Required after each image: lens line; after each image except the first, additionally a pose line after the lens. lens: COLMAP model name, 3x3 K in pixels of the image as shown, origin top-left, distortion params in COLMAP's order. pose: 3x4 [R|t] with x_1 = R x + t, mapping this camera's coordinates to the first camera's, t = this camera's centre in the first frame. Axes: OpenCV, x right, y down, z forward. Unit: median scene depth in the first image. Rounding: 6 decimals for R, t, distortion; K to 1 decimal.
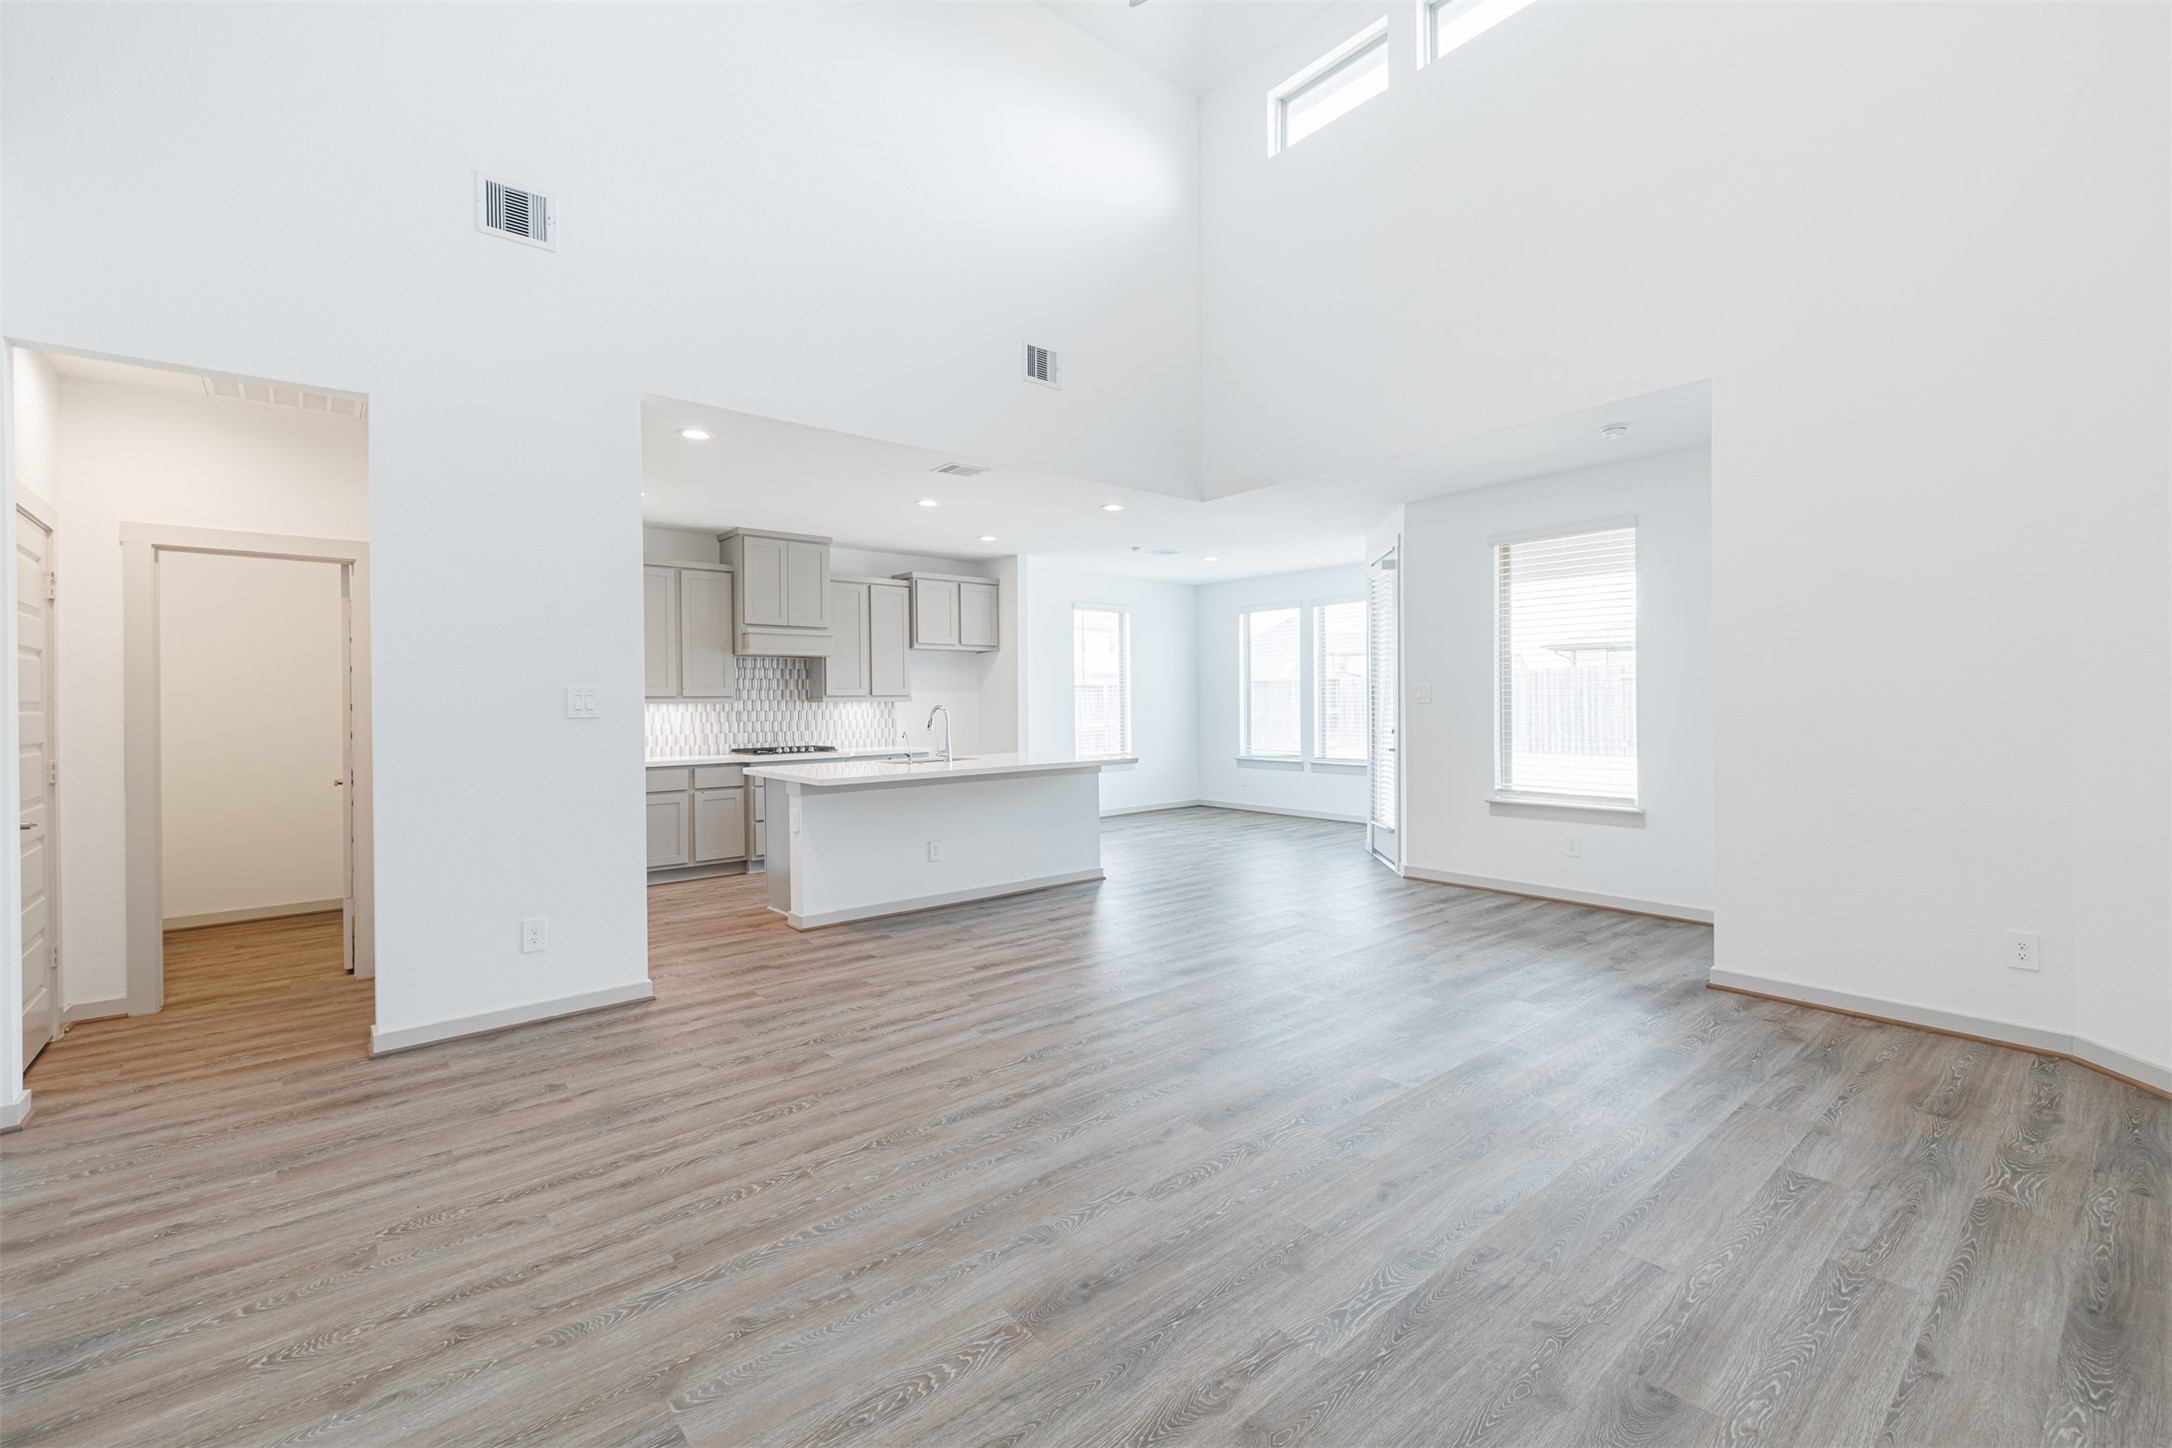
lens RADIAL K [[903.4, 0, 1062.0], [0, 903.4, 710.4], [0, 0, 1]] dist [0.005697, -0.000313]
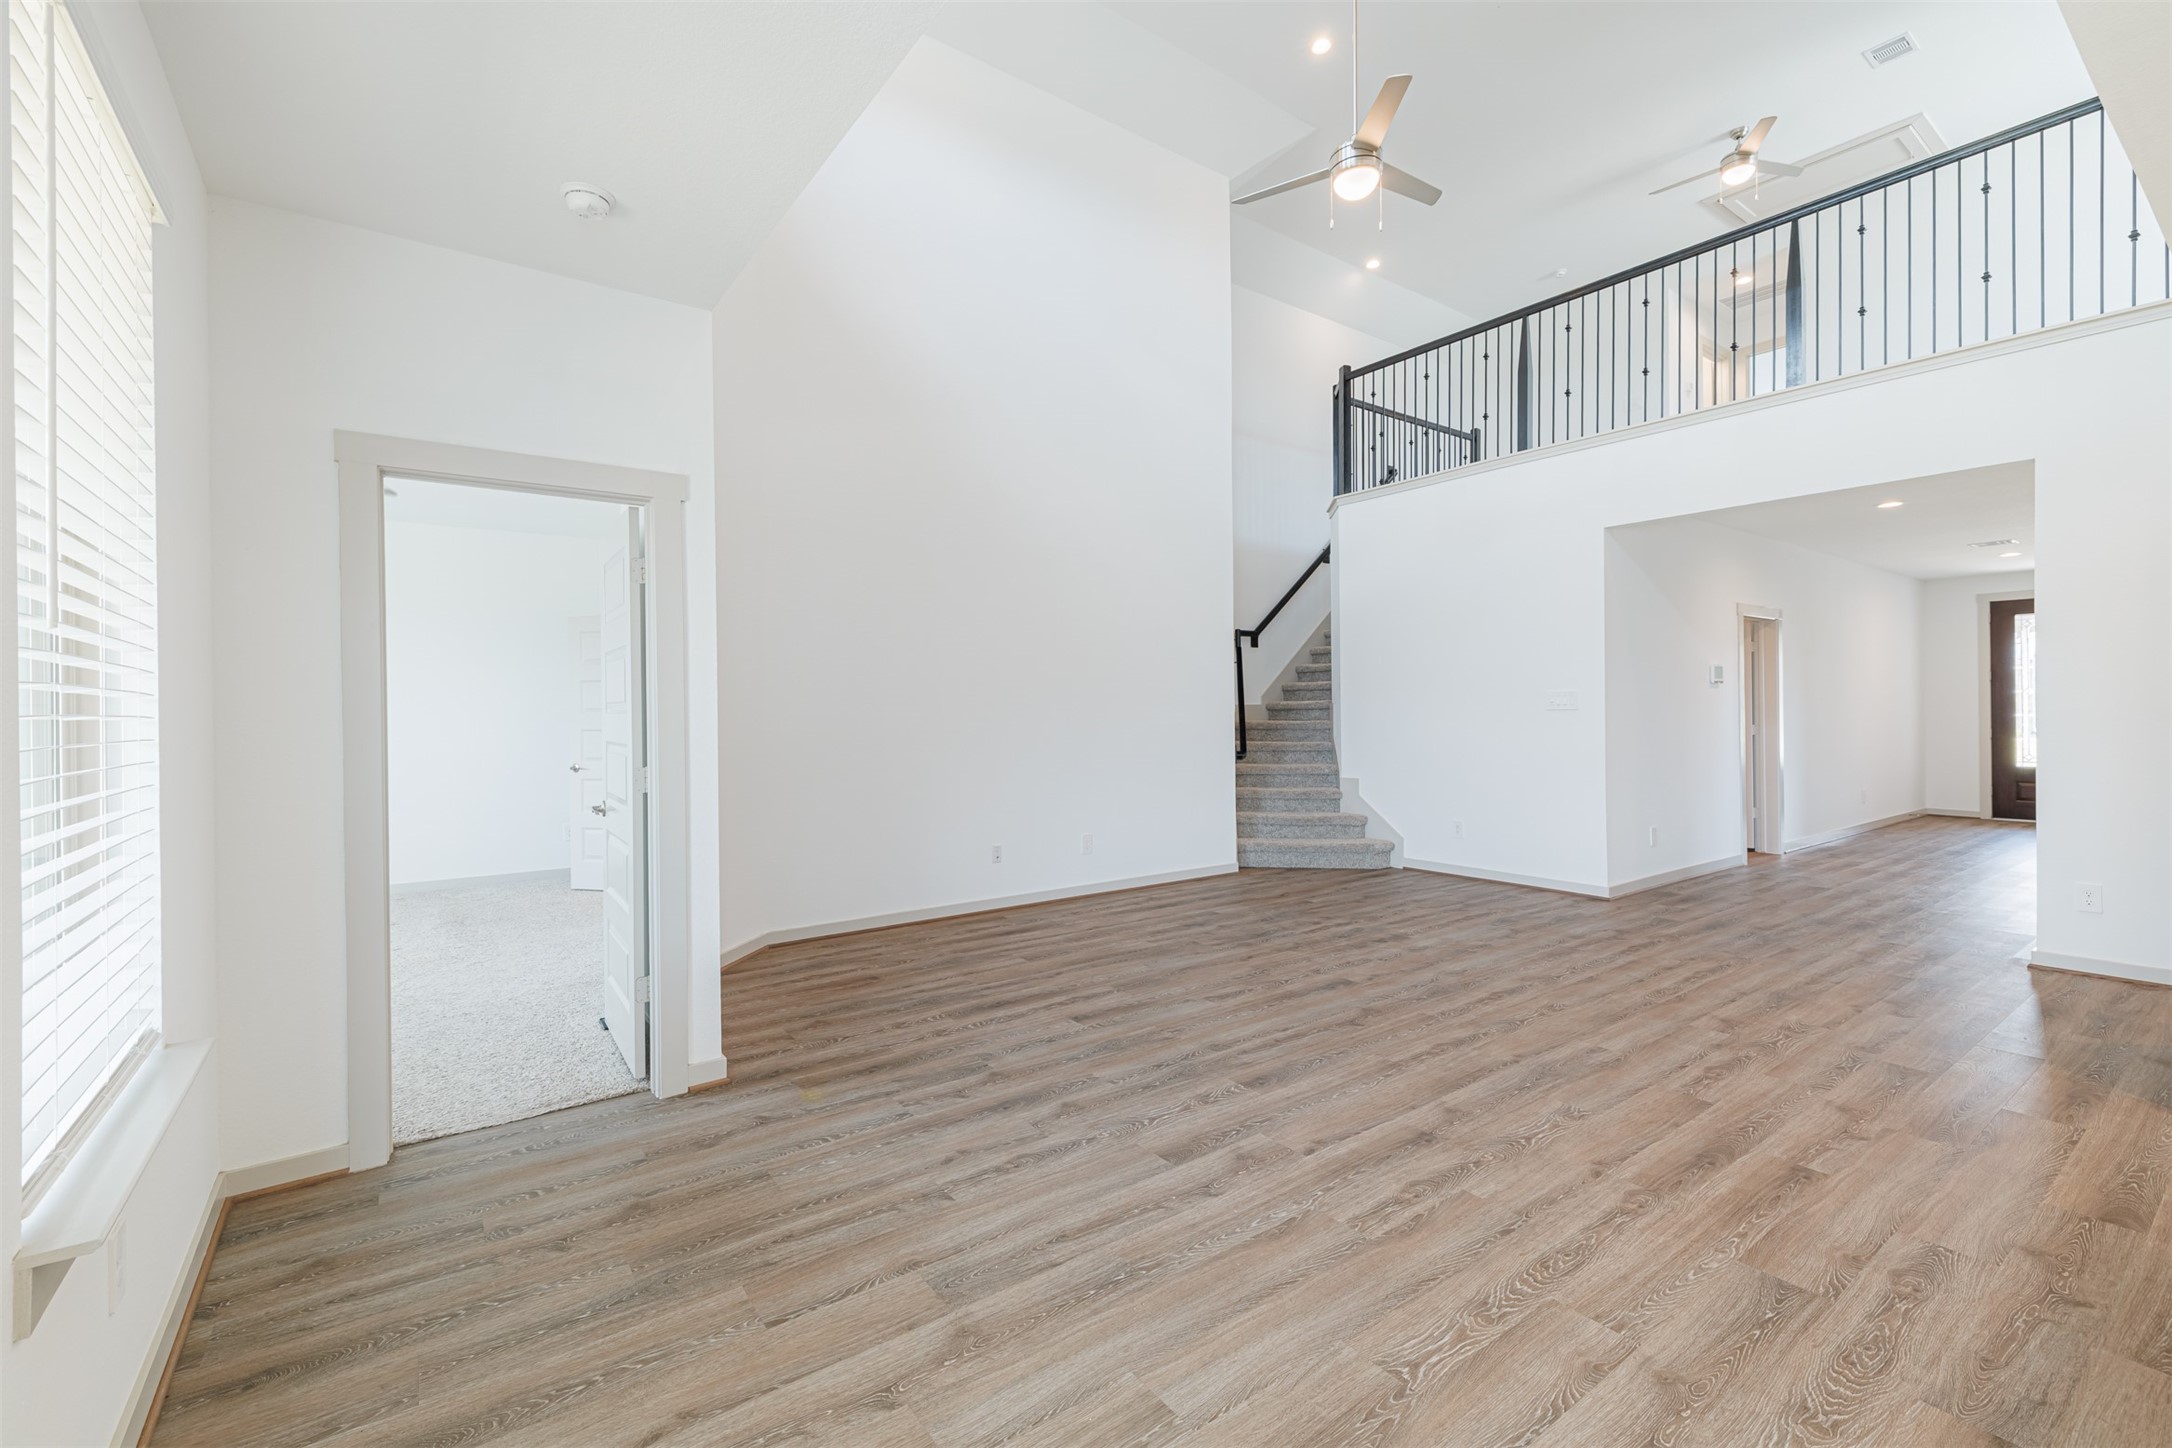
lens RADIAL K [[906.7, 0, 1060.8], [0, 906.7, 706.8], [0, 0, 1]] dist [0.000521, -0.000442]
pose [[-0.997345, 0.020038, 0.070008, 0.223897], [0.020442, 0.999778, 0.005066, -0.012295], [-0.069891, 0.006484, -0.997534, 1.090835]]
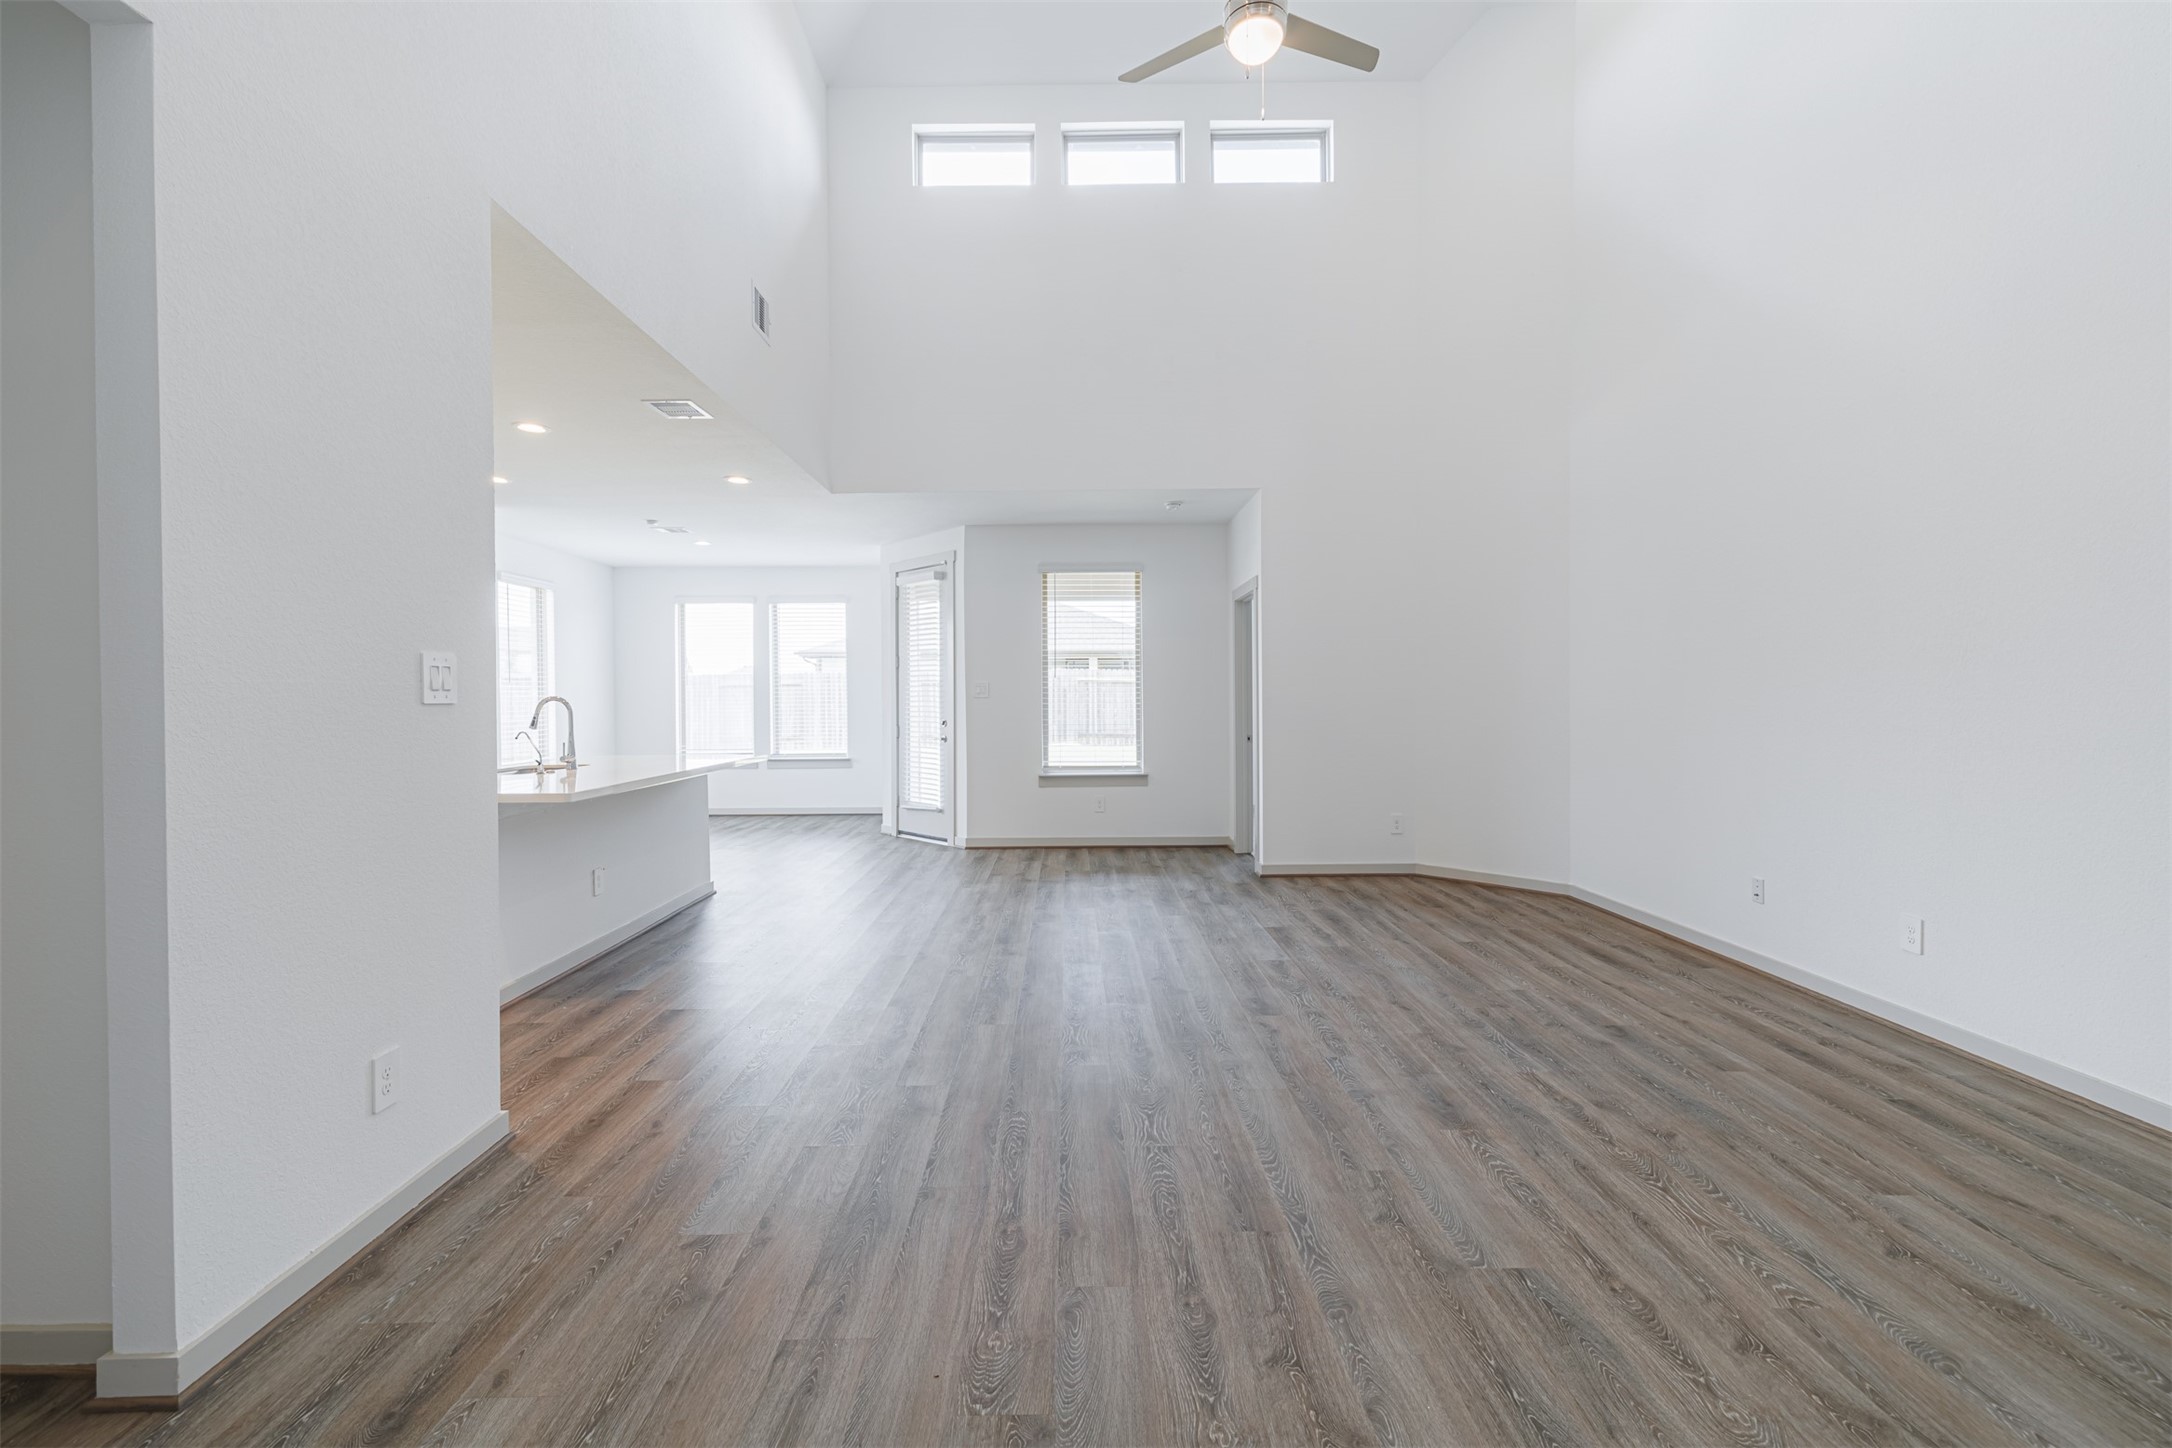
lens RADIAL K [[903.4, 0, 1062.0], [0, 903.4, 710.4], [0, 0, 1]] dist [0.005697, -0.000313]
pose [[0.635760, -0.005982, 0.771864, -0.433728], [0.008986, 0.999960, 0.000348, 0.009180], [-0.771834, 0.006715, 0.635788, 0.170433]]
